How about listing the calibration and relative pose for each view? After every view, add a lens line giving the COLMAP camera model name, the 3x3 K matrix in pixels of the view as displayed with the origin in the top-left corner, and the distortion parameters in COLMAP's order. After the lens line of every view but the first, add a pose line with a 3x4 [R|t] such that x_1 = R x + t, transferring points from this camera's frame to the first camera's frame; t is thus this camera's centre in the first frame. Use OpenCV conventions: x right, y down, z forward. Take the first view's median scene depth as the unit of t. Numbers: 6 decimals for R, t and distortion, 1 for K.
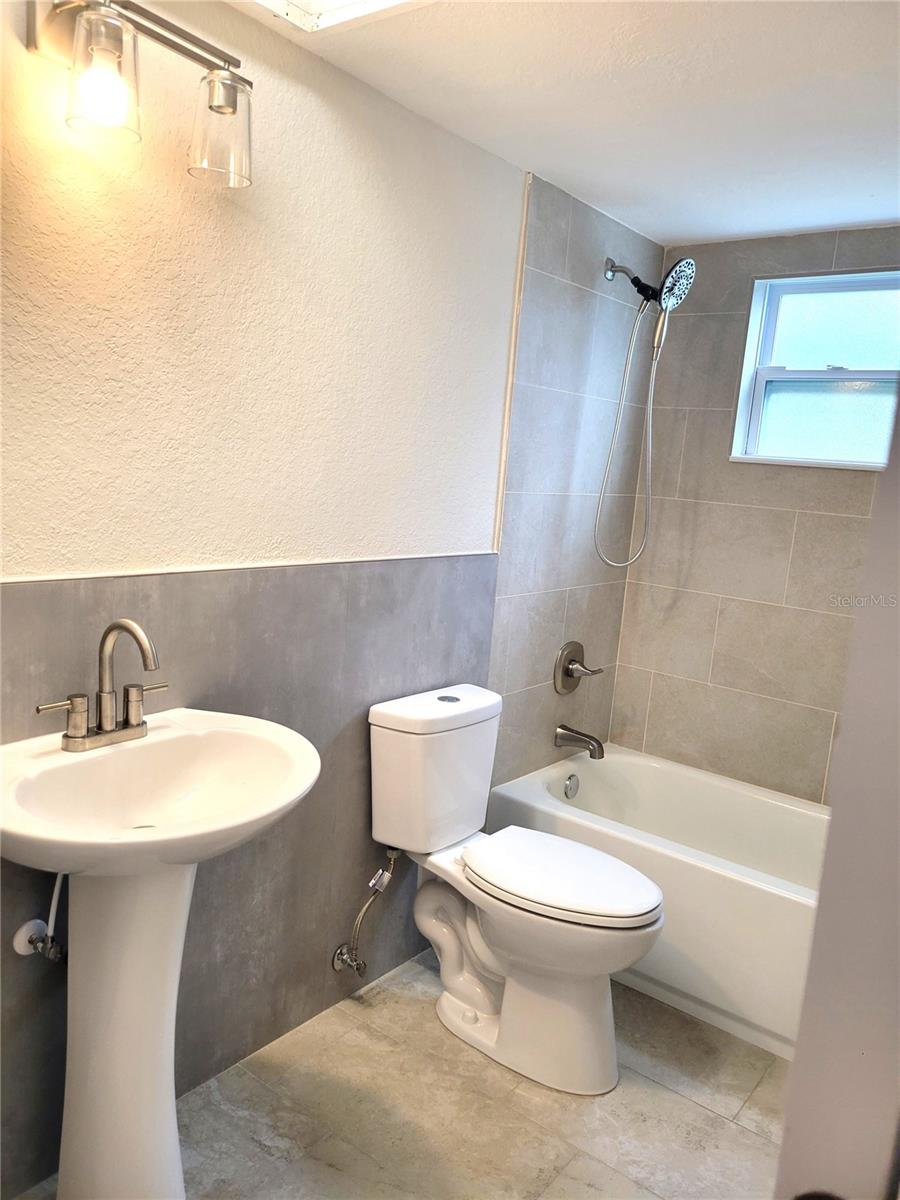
lens RADIAL K [[889.7, 0, 452.6], [0, 889.7, 610.8], [0, 0, 1]] dist [0.049631, -0.029395]
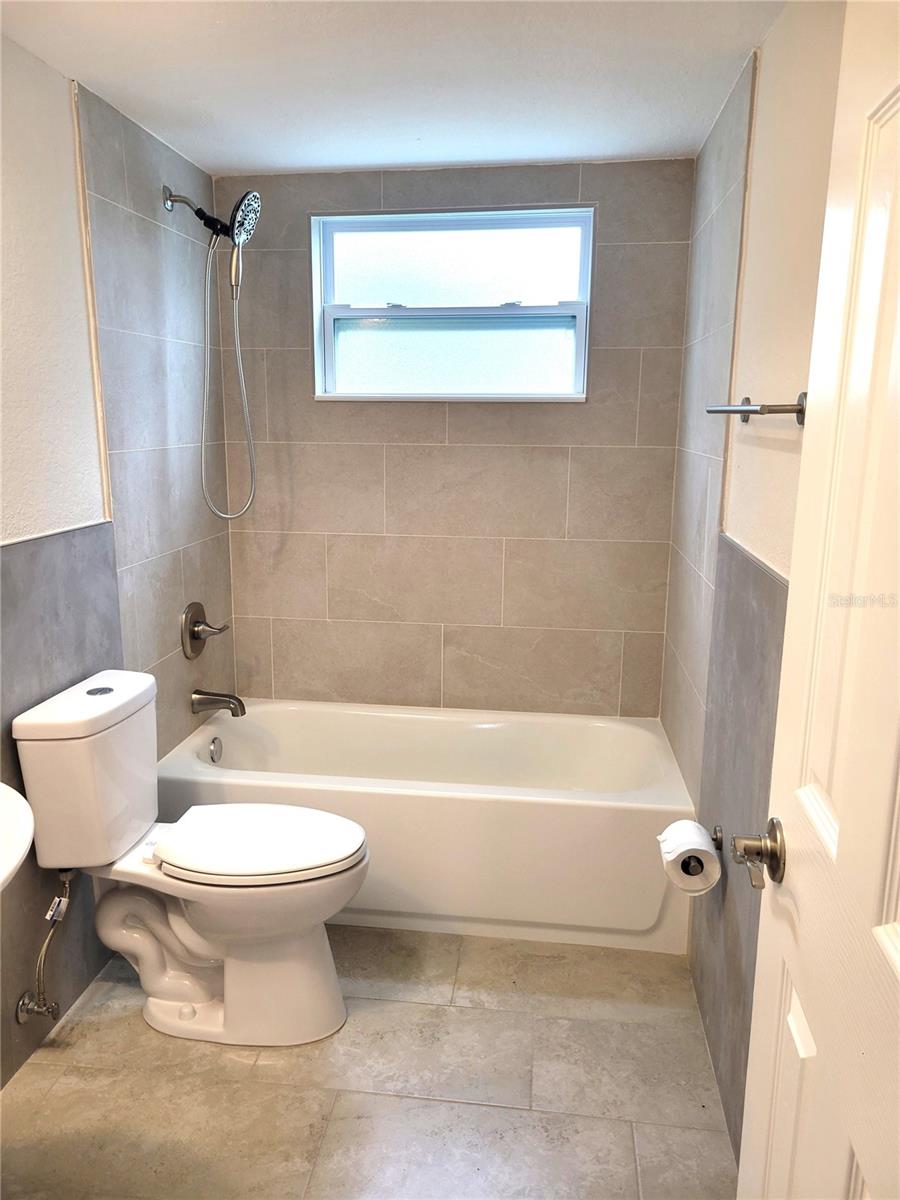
lens RADIAL K [[889.7, 0, 435.6], [0, 889.7, 617.3], [0, 0, 1]] dist [0.049631, -0.029395]
pose [[0.867888, -0.182039, 0.462203, -0.115381], [0.147027, 0.982881, 0.111032, -0.024378], [-0.474503, -0.028407, 0.879795, 0.051284]]
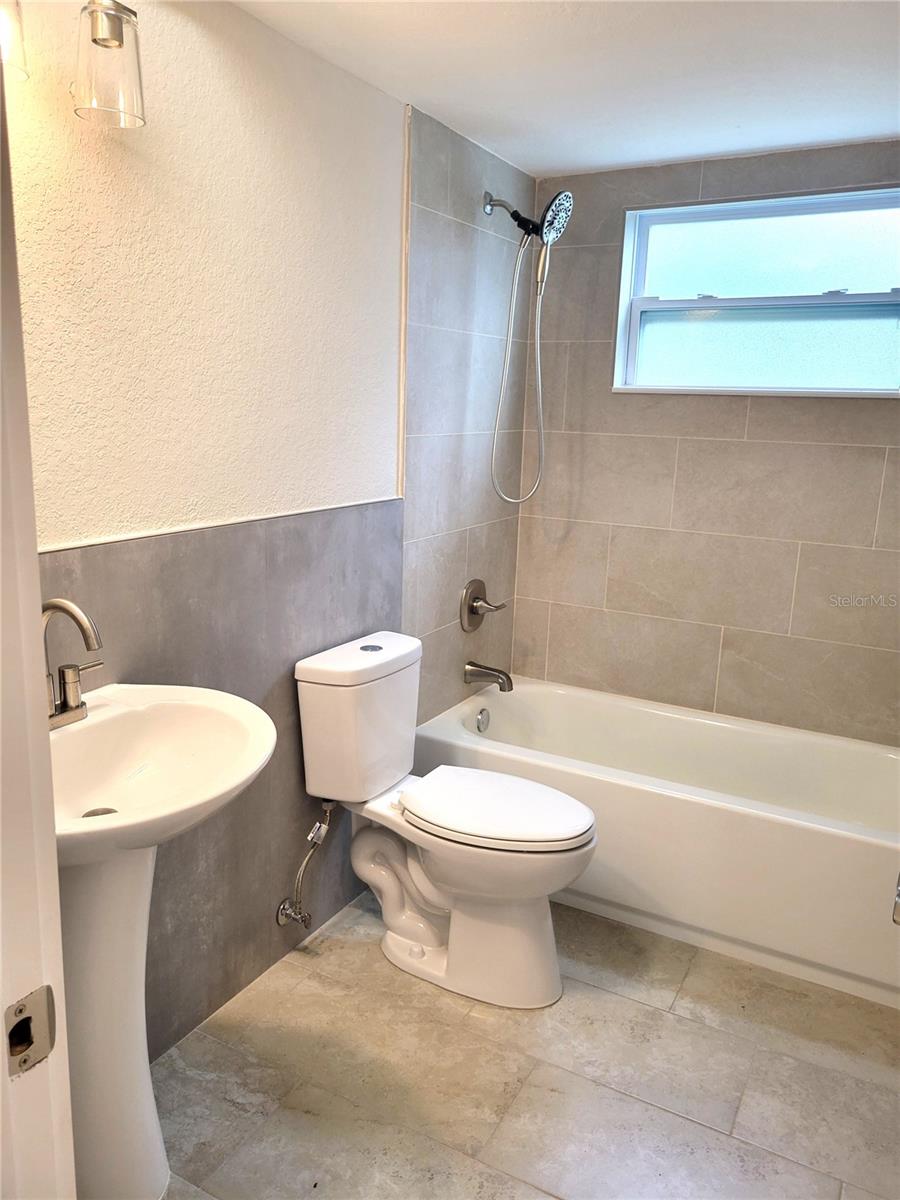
lens RADIAL K [[889.7, 0, 440.4], [0, 889.7, 602.0], [0, 0, 1]] dist [0.049631, -0.029395]
pose [[0.987462, -0.082349, 0.134674, -0.058947], [0.074202, 0.995159, 0.064444, -0.011507], [-0.139329, -0.053643, 0.988792, 0.000377]]
